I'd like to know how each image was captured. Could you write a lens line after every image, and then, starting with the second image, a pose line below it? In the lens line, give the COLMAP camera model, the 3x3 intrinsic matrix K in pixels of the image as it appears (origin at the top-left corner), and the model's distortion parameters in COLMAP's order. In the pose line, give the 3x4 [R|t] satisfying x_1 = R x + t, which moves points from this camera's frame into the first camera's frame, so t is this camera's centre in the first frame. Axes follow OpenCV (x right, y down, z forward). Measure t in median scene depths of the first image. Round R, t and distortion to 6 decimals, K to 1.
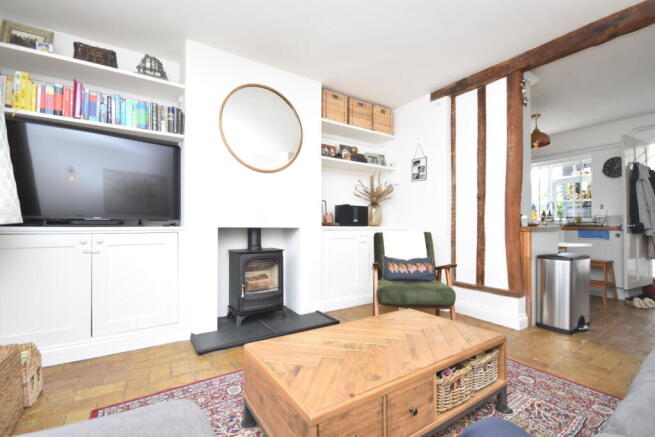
lens RADIAL K [[290.9, 0, 329.2], [0, 290.9, 216.7], [0, 0, 1]] dist [0.001446, -0.000562]
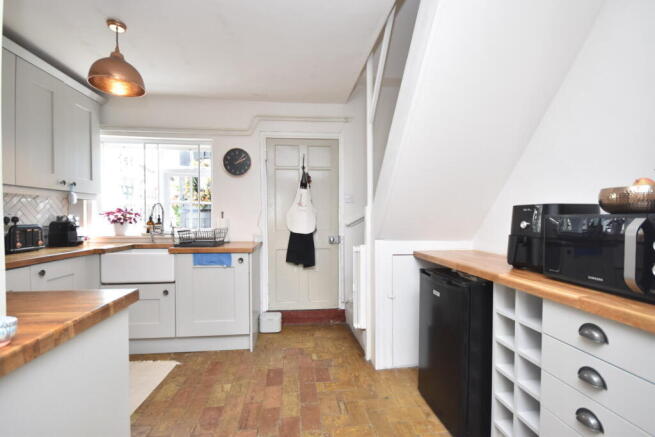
lens RADIAL K [[290.9, 0, 331.5], [0, 290.9, 217.4], [0, 0, 1]] dist [0.001446, -0.000562]
pose [[0.432952, -0.013295, 0.901319, 0.400311], [-0.018536, 0.999548, 0.023648, -0.047760], [-0.901226, -0.026946, 0.432510, 0.440150]]
